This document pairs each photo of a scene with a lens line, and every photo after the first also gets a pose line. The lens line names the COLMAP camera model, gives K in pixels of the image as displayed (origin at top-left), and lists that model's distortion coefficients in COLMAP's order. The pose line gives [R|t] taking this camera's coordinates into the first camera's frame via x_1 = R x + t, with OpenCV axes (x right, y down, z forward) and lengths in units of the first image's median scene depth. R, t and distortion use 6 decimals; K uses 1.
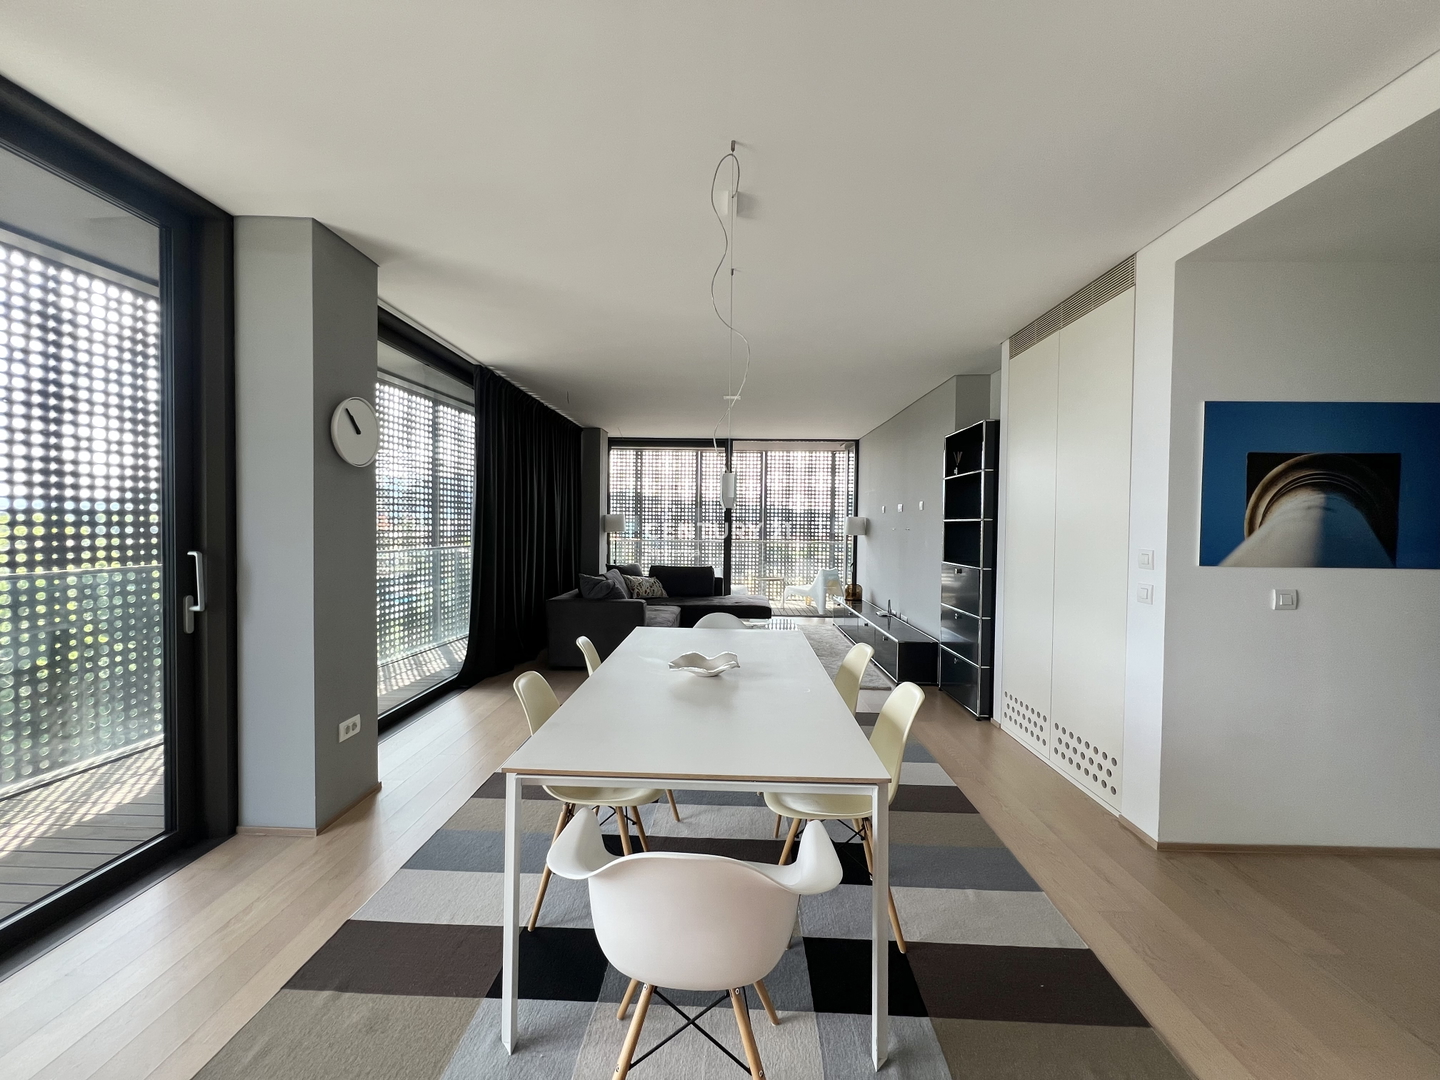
lens RADIAL K [[577.5, 0, 720.9], [0, 577.5, 534.4], [0, 0, 1]] dist [-0.001586, 0.000007]
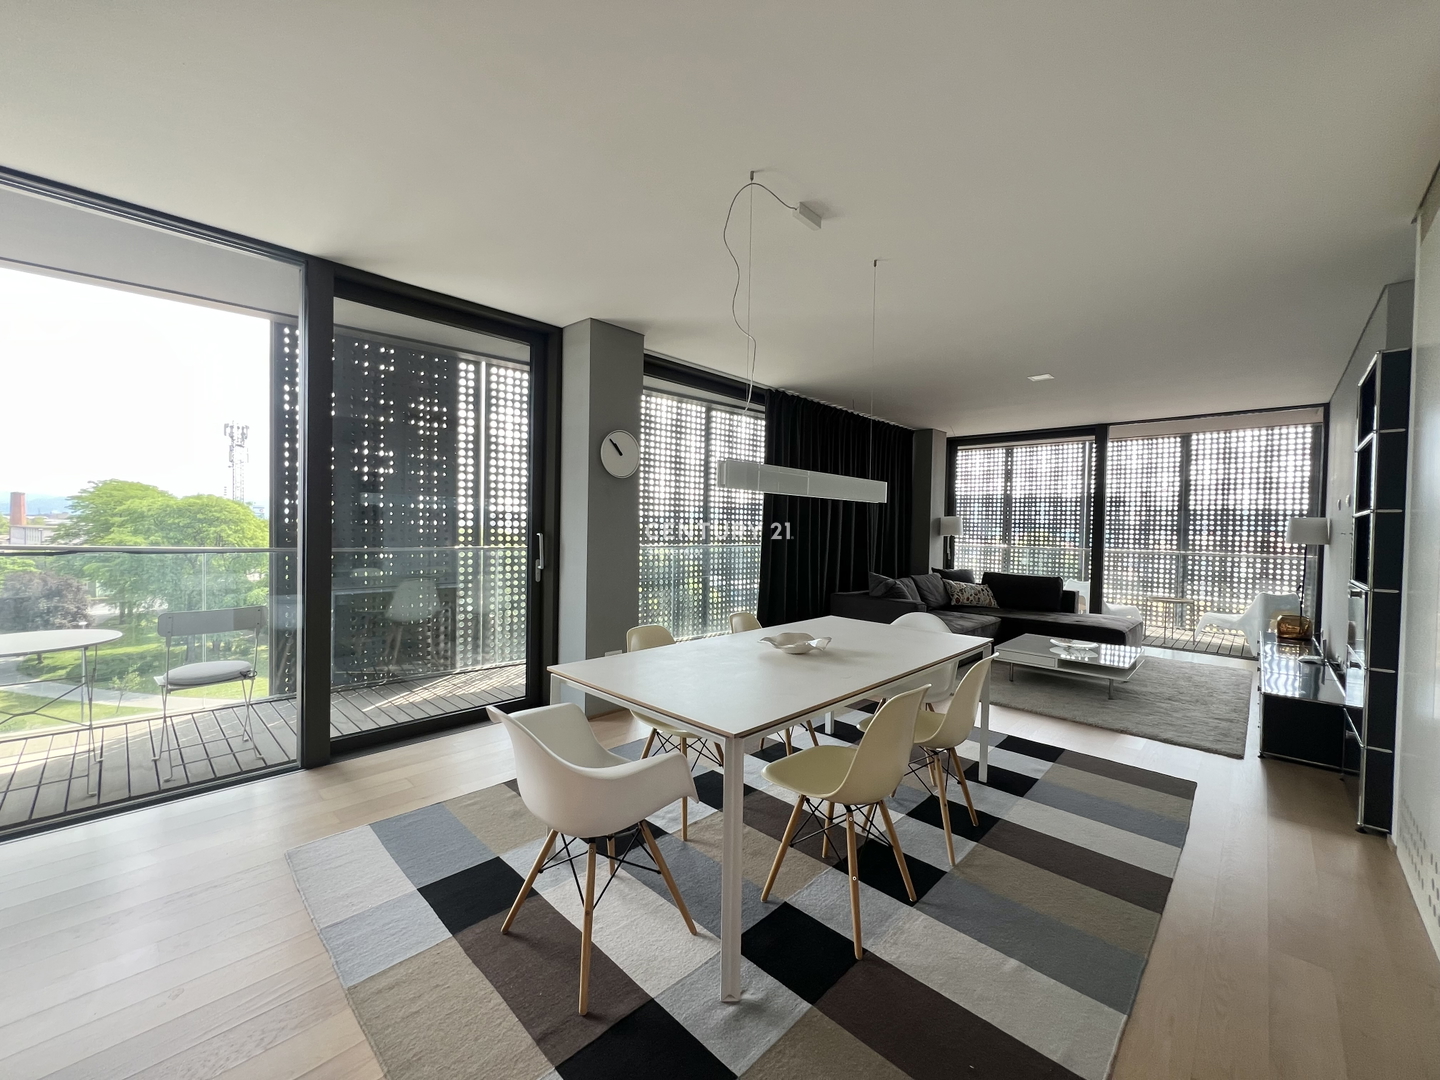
lens RADIAL K [[577.5, 0, 718.1], [0, 577.5, 541.3], [0, 0, 1]] dist [-0.001586, 0.000007]
pose [[0.738586, 0.019664, -0.673873, 0.180973], [-0.022094, 0.999744, 0.004957, 0.009186], [0.673797, 0.011227, 0.738831, 0.031498]]
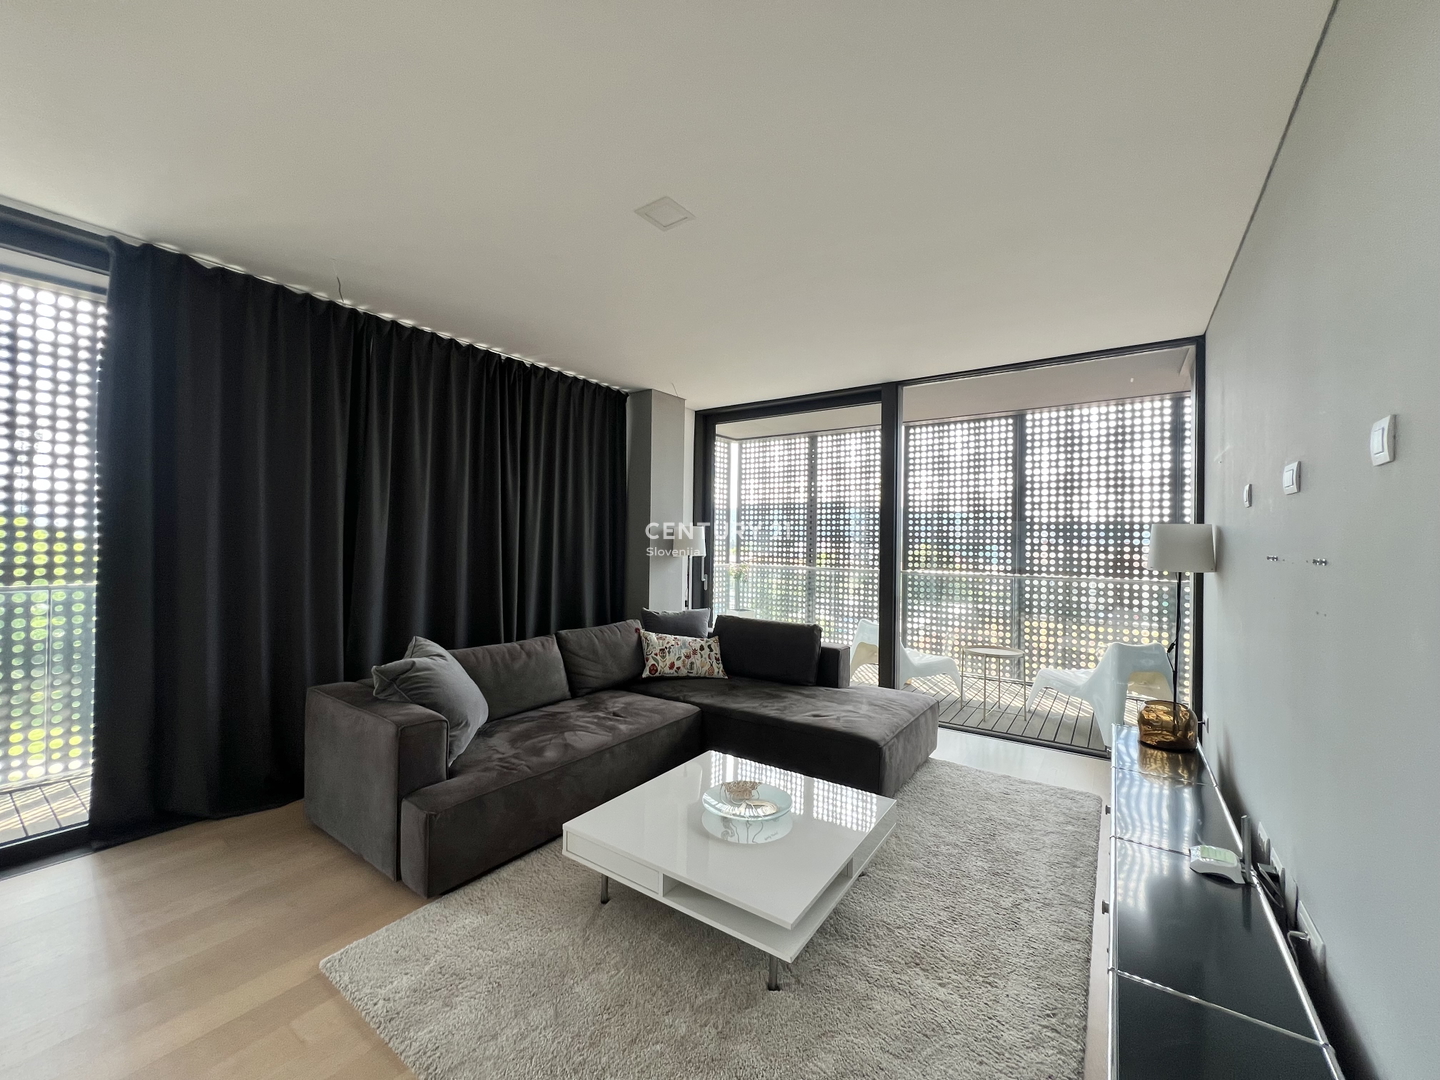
lens RADIAL K [[577.5, 0, 720.8], [0, 577.5, 540.3], [0, 0, 1]] dist [-0.001586, 0.000007]
pose [[0.832388, -0.001233, -0.554192, 0.193468], [-0.013483, 0.999656, -0.022476, -0.007276], [0.554030, 0.026181, 0.832085, 0.512438]]
